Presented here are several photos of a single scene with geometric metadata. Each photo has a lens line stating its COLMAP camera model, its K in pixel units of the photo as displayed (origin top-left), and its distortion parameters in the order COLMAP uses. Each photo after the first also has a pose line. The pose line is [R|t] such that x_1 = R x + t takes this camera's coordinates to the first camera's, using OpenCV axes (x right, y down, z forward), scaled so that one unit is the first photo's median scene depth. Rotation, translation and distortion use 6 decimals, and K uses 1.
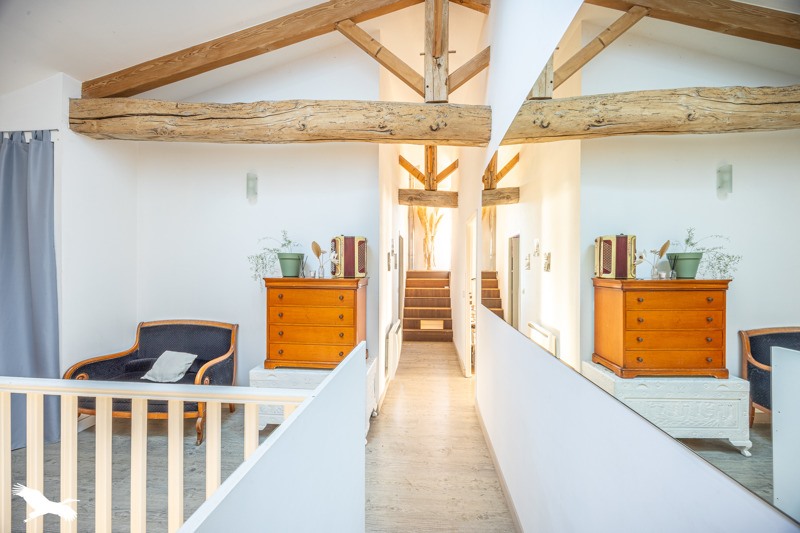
lens RADIAL K [[310.1, 0, 402.2], [0, 310.1, 265.7], [0, 0, 1]] dist [0.000246, -0.000464]
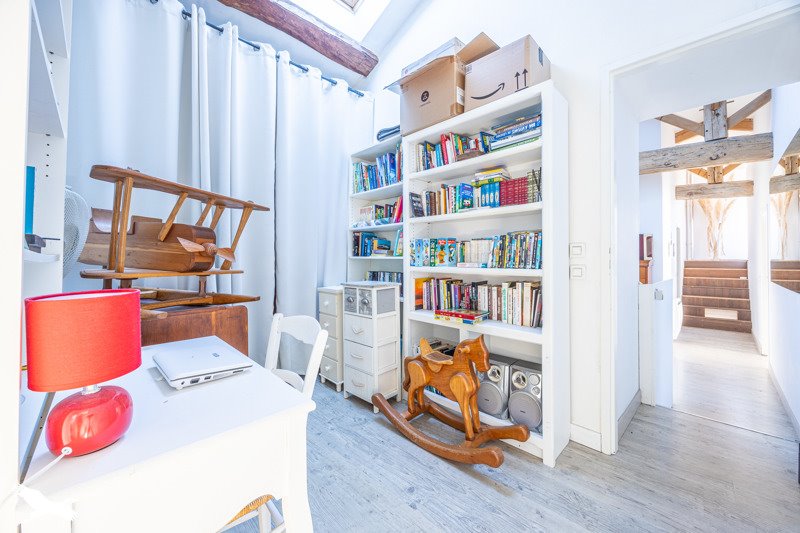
lens RADIAL K [[310.1, 0, 399.1], [0, 310.1, 252.3], [0, 0, 1]] dist [0.000246, -0.000464]
pose [[0.752801, -0.012998, -0.658120, -0.027114], [0.000828, 0.999823, -0.018800, 0.013677], [0.658248, 0.013607, 0.752678, -0.503374]]
